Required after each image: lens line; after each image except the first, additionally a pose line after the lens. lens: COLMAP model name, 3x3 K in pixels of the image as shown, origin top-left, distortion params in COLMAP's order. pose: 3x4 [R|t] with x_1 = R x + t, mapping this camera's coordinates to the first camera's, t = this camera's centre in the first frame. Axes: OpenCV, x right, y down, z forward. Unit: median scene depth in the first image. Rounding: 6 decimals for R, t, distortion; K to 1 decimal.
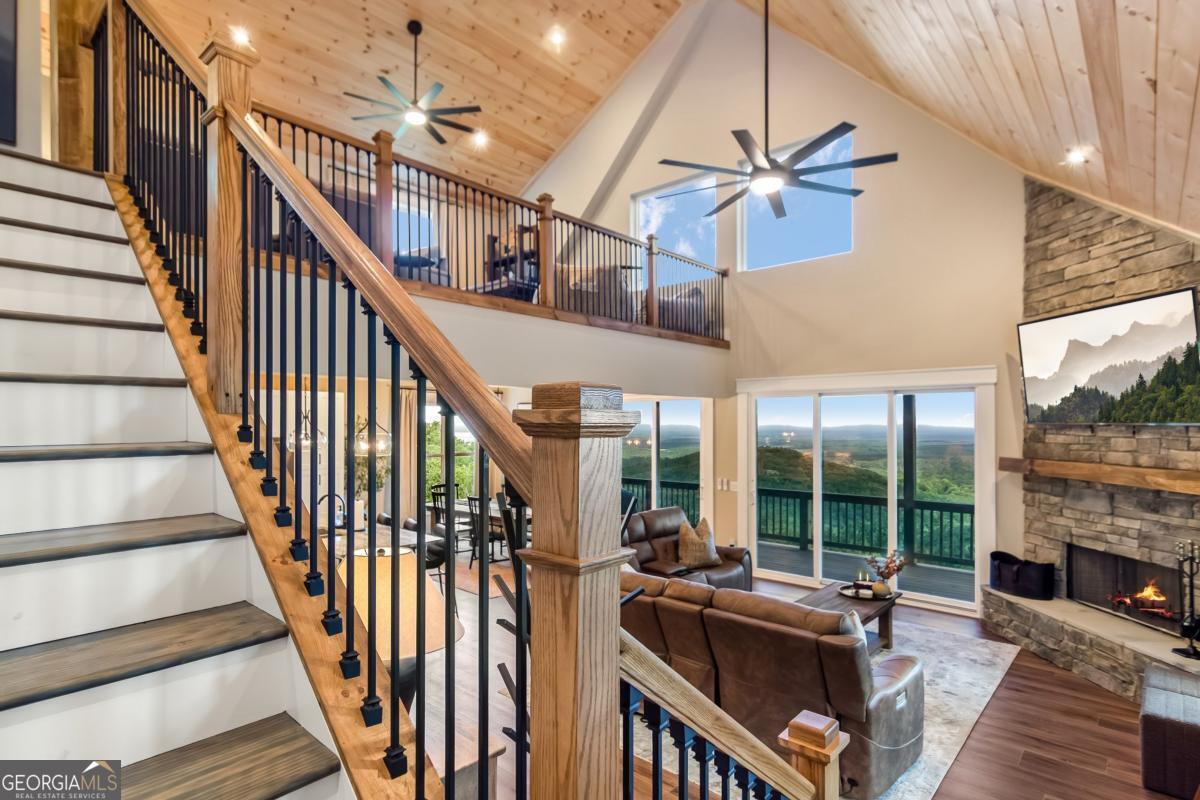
lens RADIAL K [[605.0, 0, 598.8], [0, 605.0, 420.4], [0, 0, 1]] dist [0.000300, 0.000395]
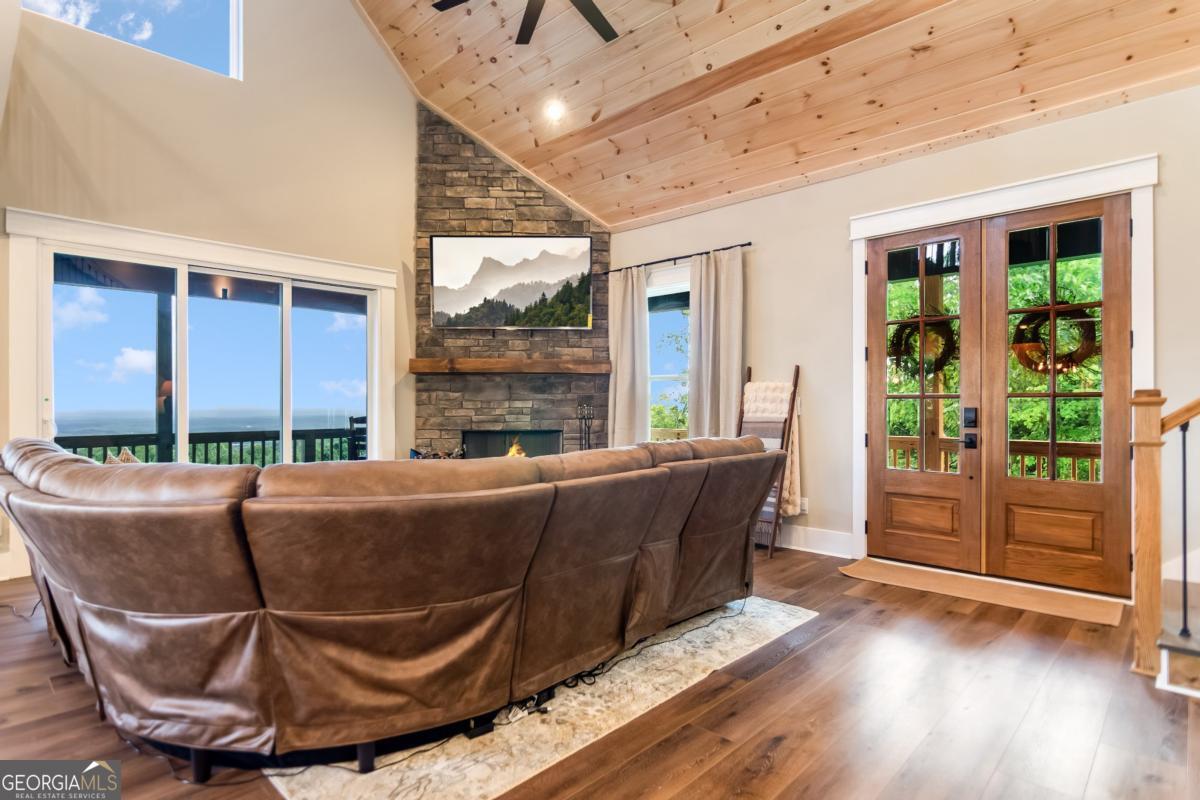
lens RADIAL K [[620.1, 0, 596.7], [0, 620.1, 404.2], [0, 0, 1]] dist [-0.001810, -0.000030]
pose [[0.028742, -0.000098, 0.999587, -0.468570], [-0.003235, 0.999995, 0.000191, 0.163183], [-0.999582, -0.003239, 0.028741, 0.770825]]
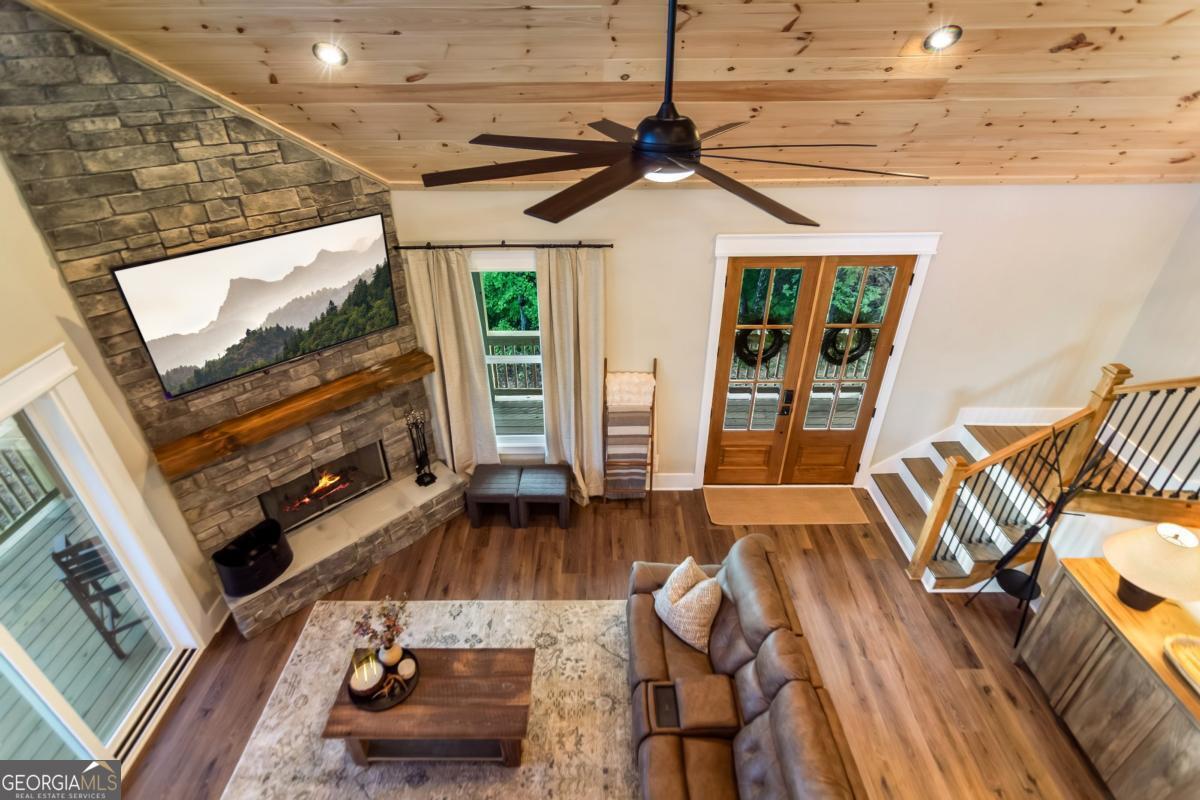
lens RADIAL K [[594.2, 0, 596.5], [0, 594.2, 393.2], [0, 0, 1]] dist [0.000905, 0.002356]
pose [[-0.670354, -0.387506, 0.632823, -0.057417], [0.006079, 0.849917, 0.526882, -0.414241], [-0.742016, 0.357044, -0.567390, 1.174490]]
